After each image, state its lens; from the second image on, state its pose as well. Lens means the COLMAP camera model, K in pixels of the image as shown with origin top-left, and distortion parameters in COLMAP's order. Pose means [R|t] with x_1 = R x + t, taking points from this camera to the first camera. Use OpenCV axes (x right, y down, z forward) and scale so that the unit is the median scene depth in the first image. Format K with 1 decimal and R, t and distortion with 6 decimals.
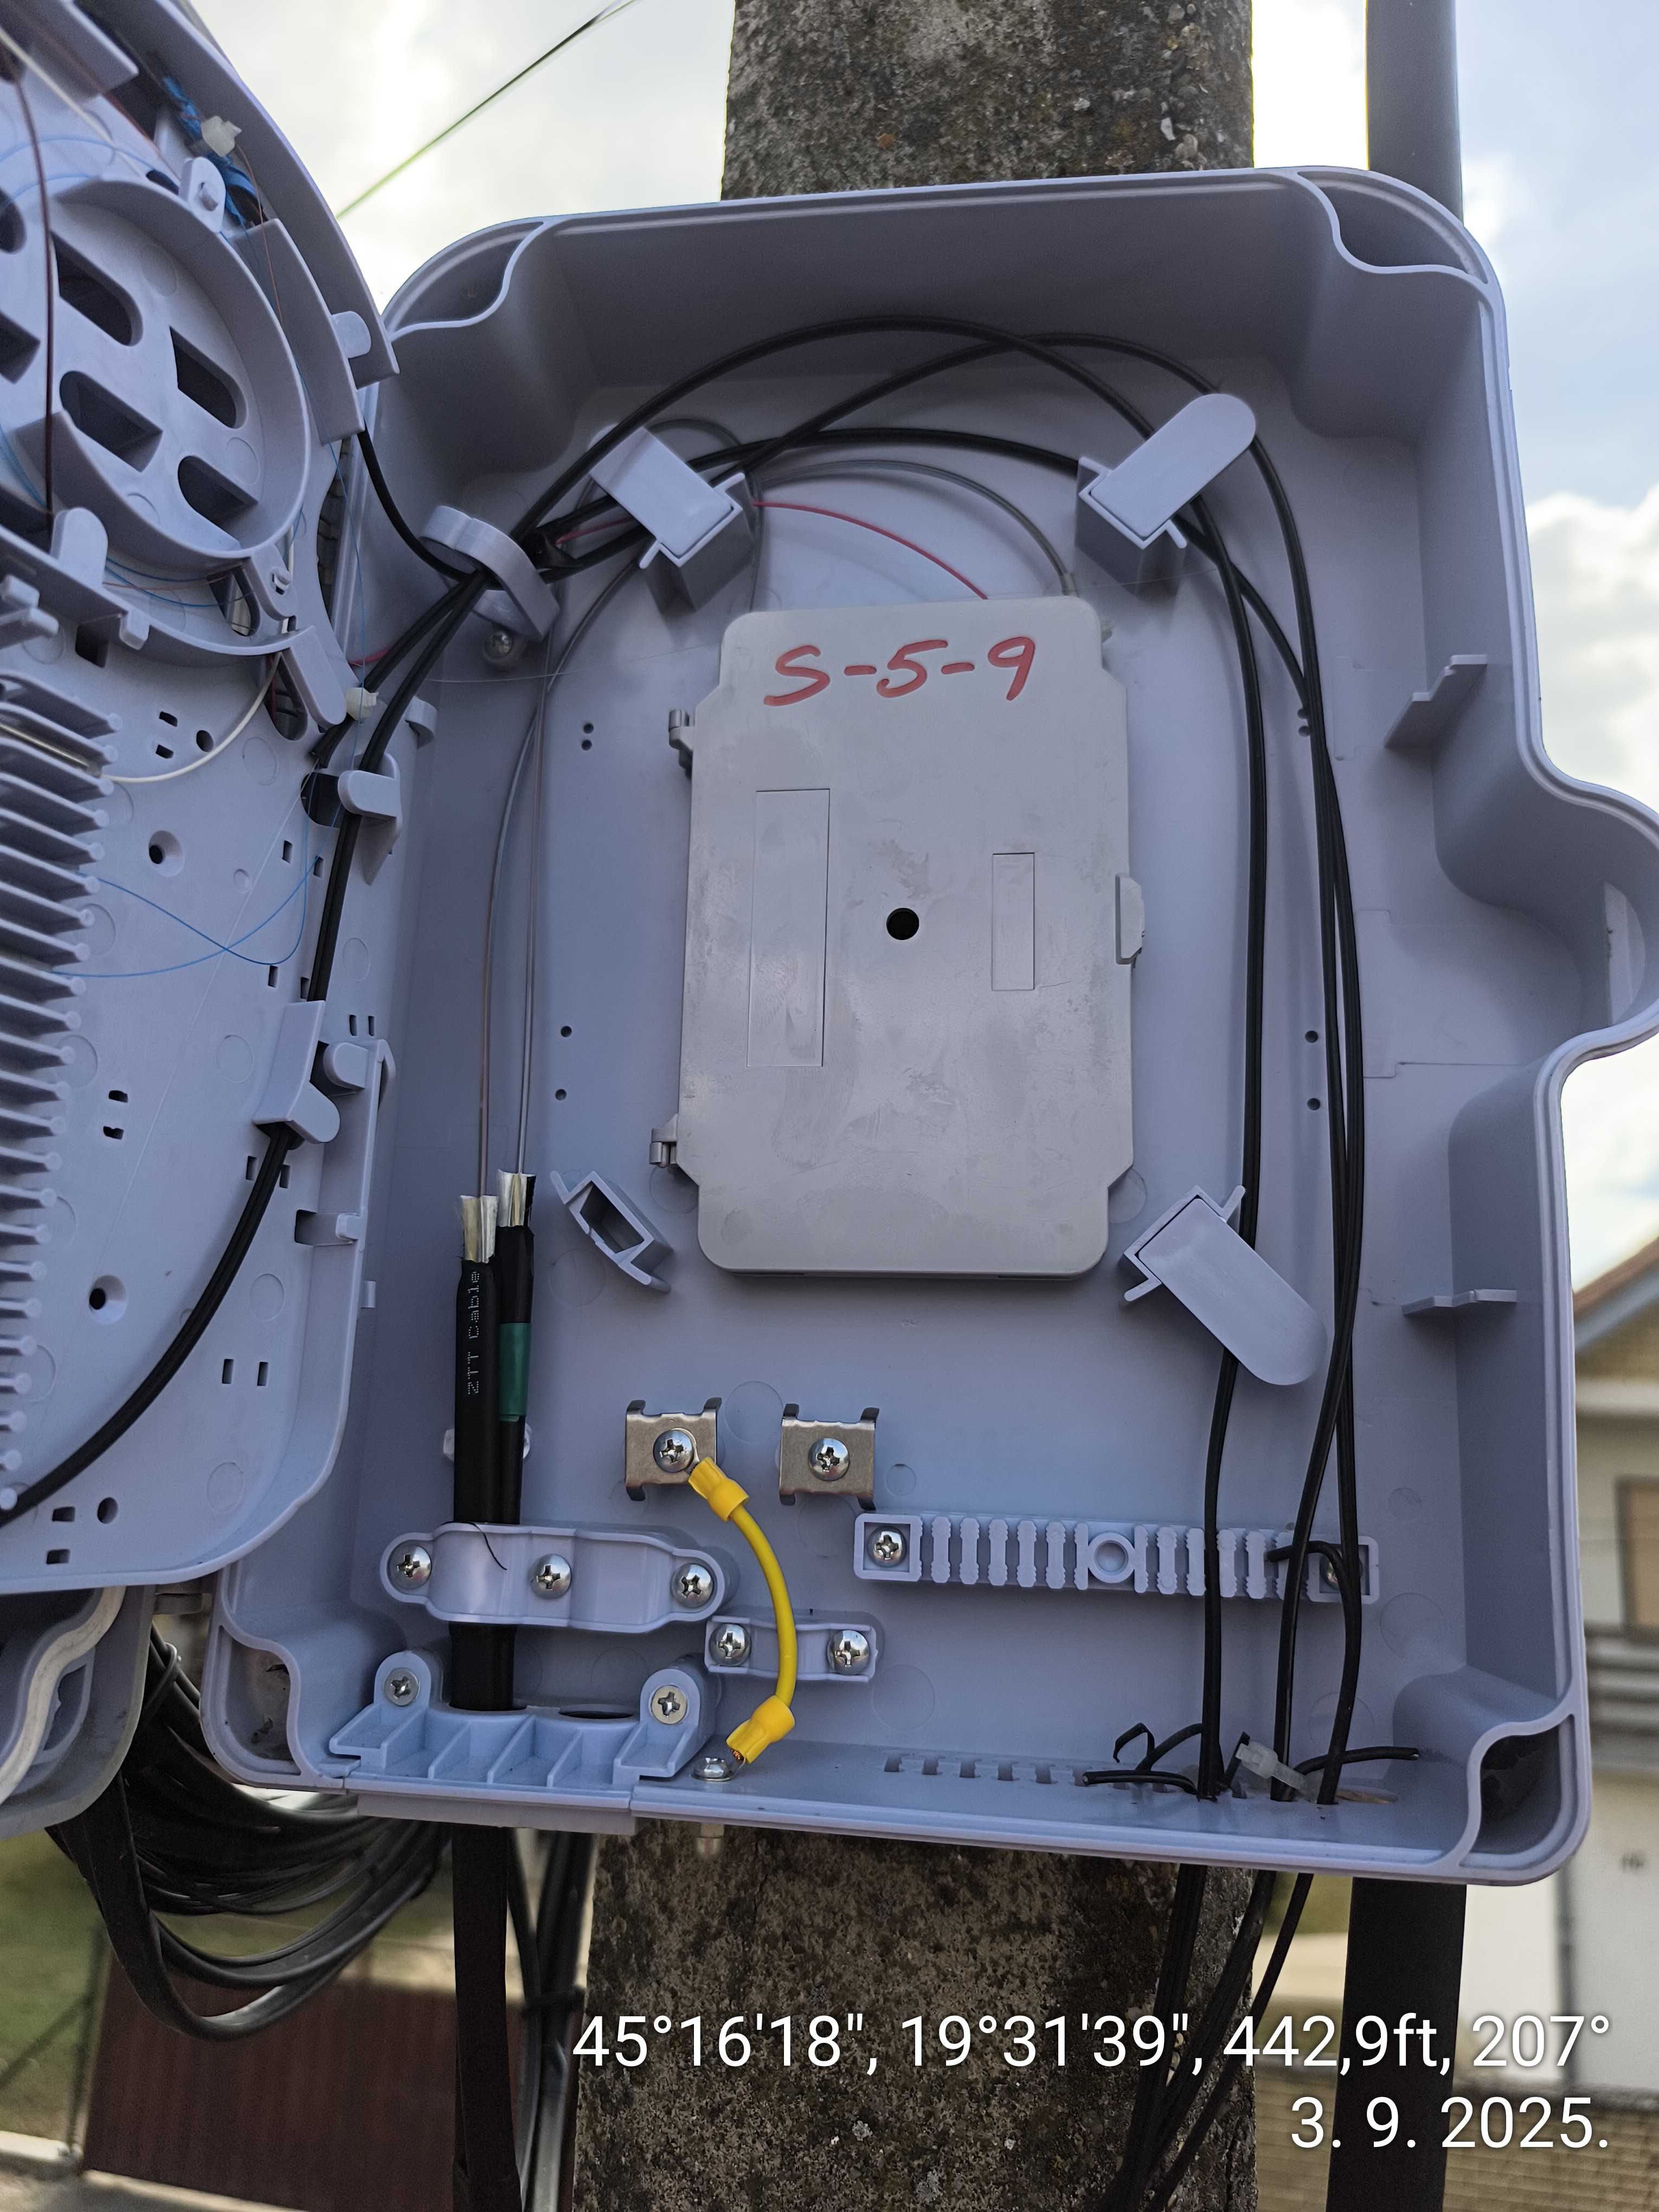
lens RADIAL K [[1624.2, 0, 824.7], [0, 1624.2, 1119.9], [0, 0, 1]] dist [-0.006642, -0.024542]
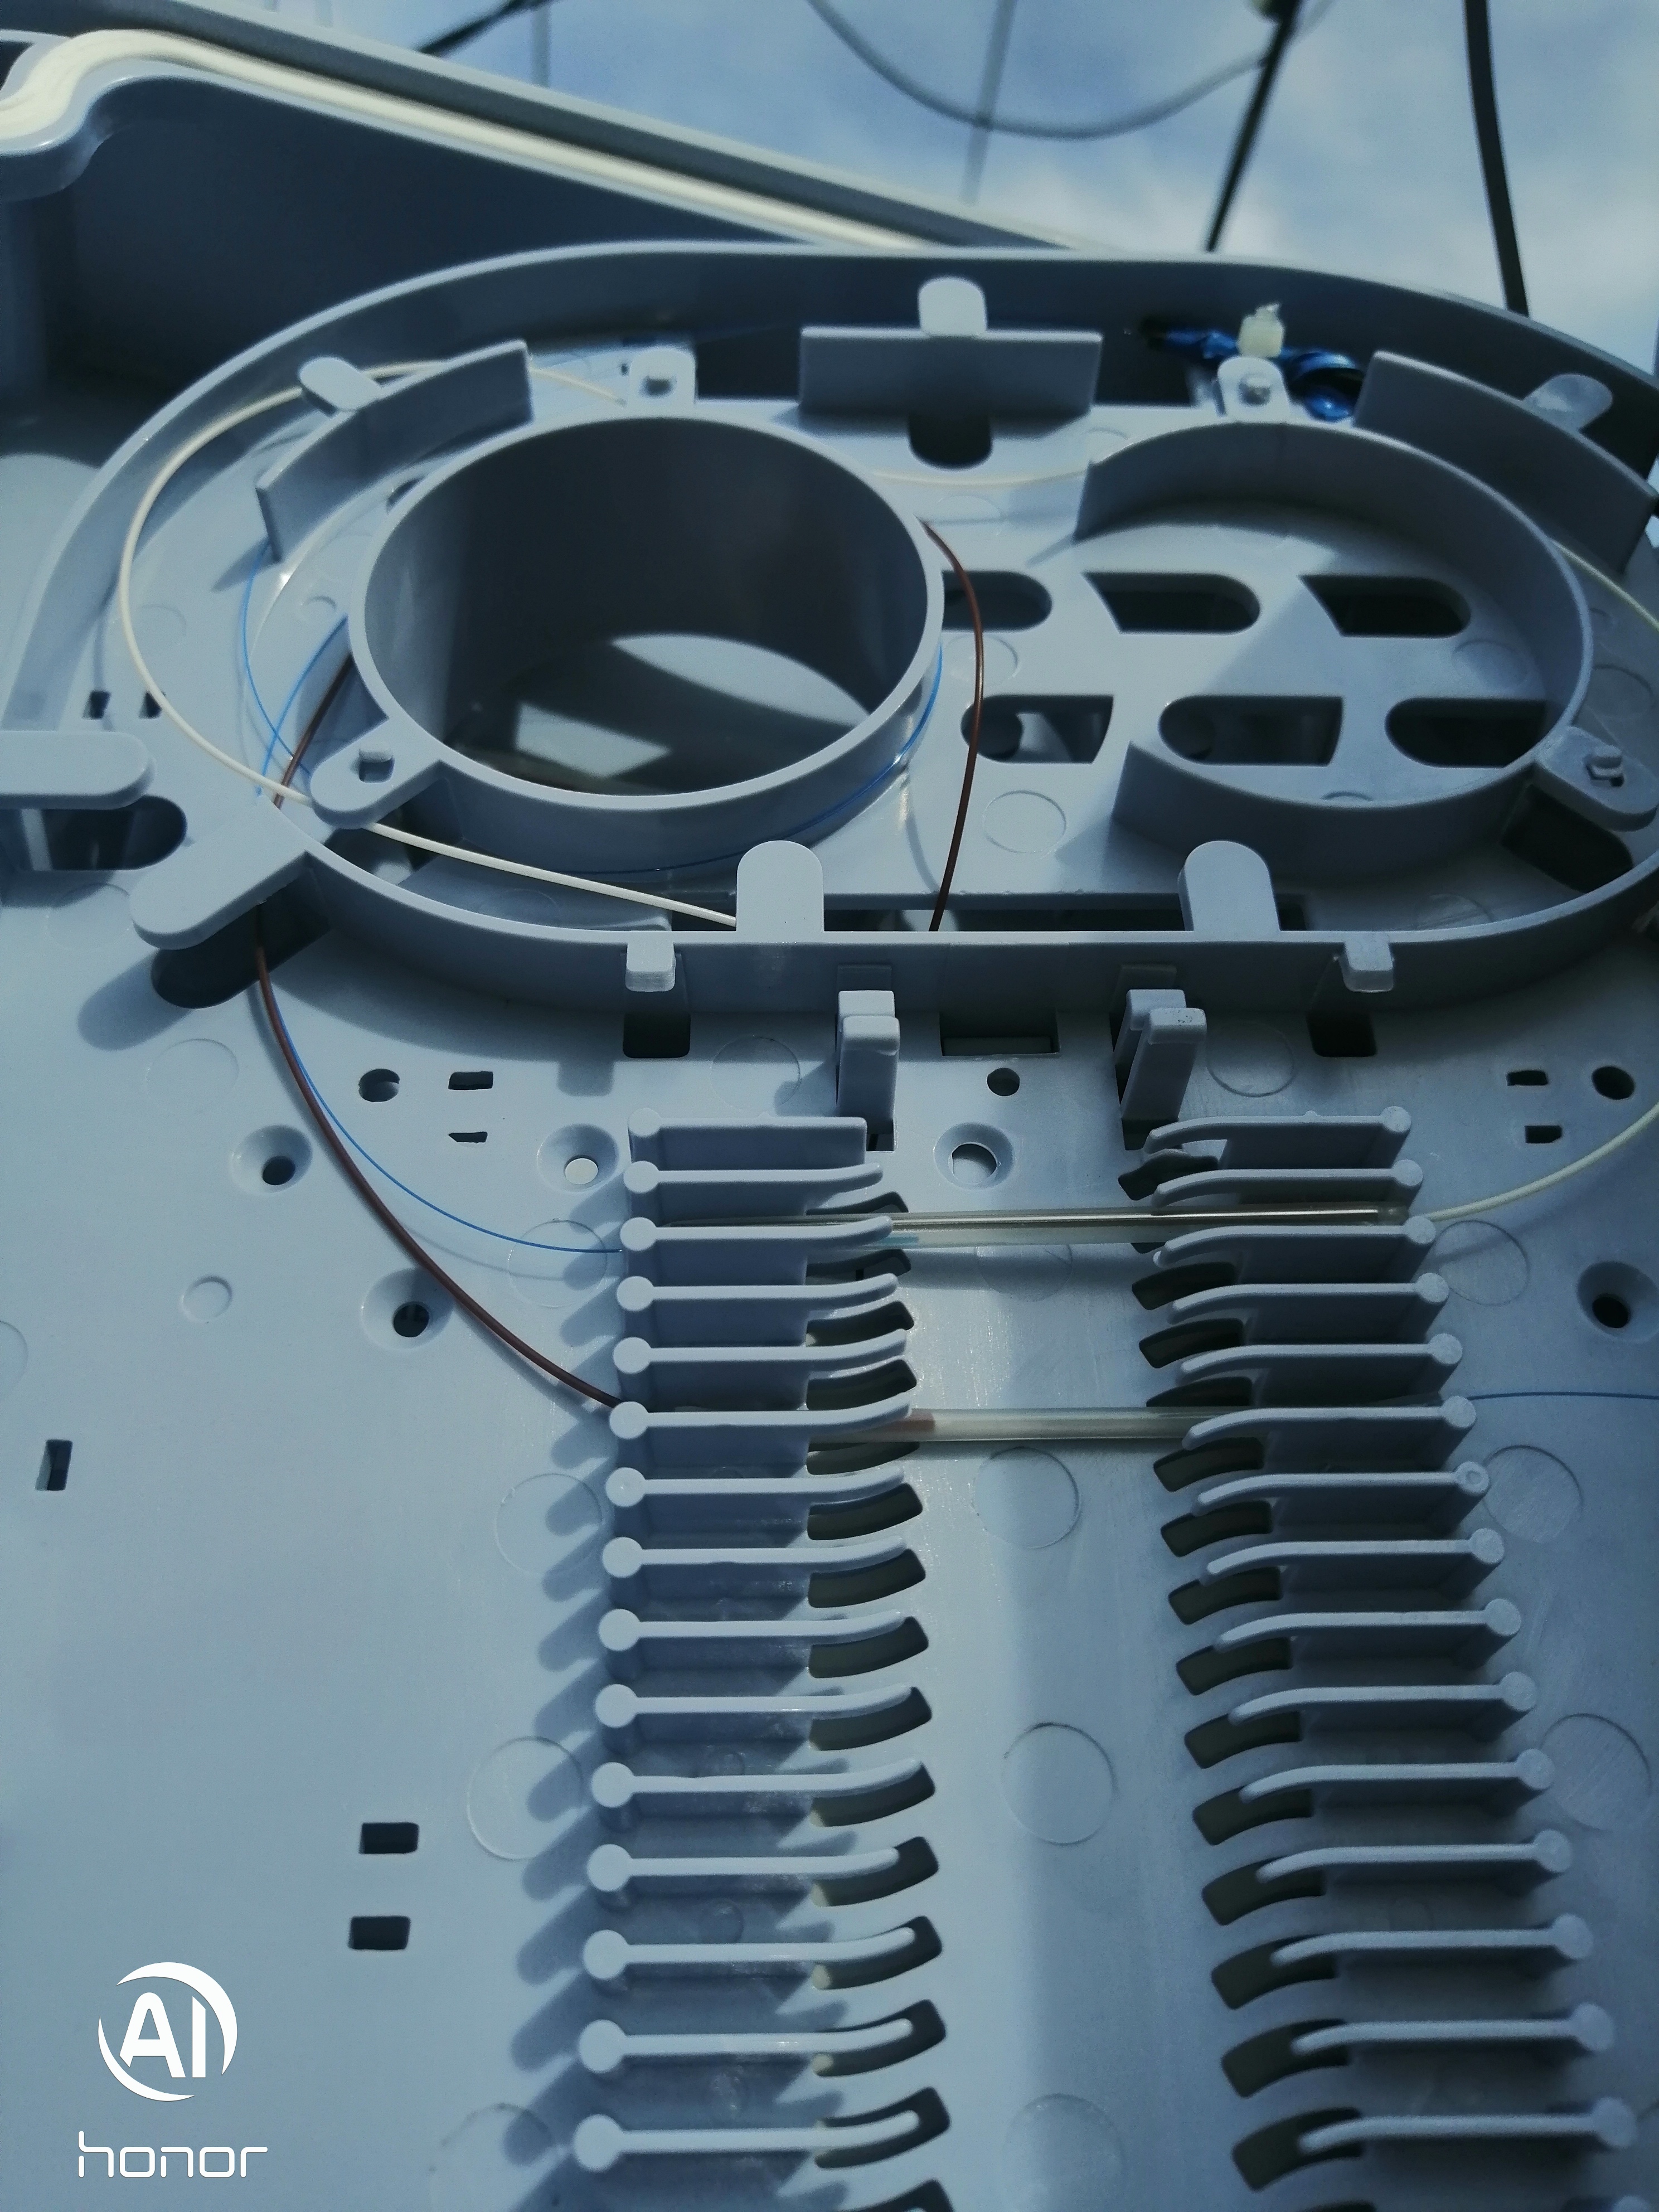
lens RADIAL K [[1759.0, 0, 829.5], [0, 1759.0, 1106.0], [0, 0, 1]] dist [-0.005925, -0.002471]
pose [[0.448412, -0.511635, -0.732909, -0.078569], [0.217365, 0.857772, -0.465811, -0.012760], [0.866994, 0.049566, 0.495847, 0.499049]]
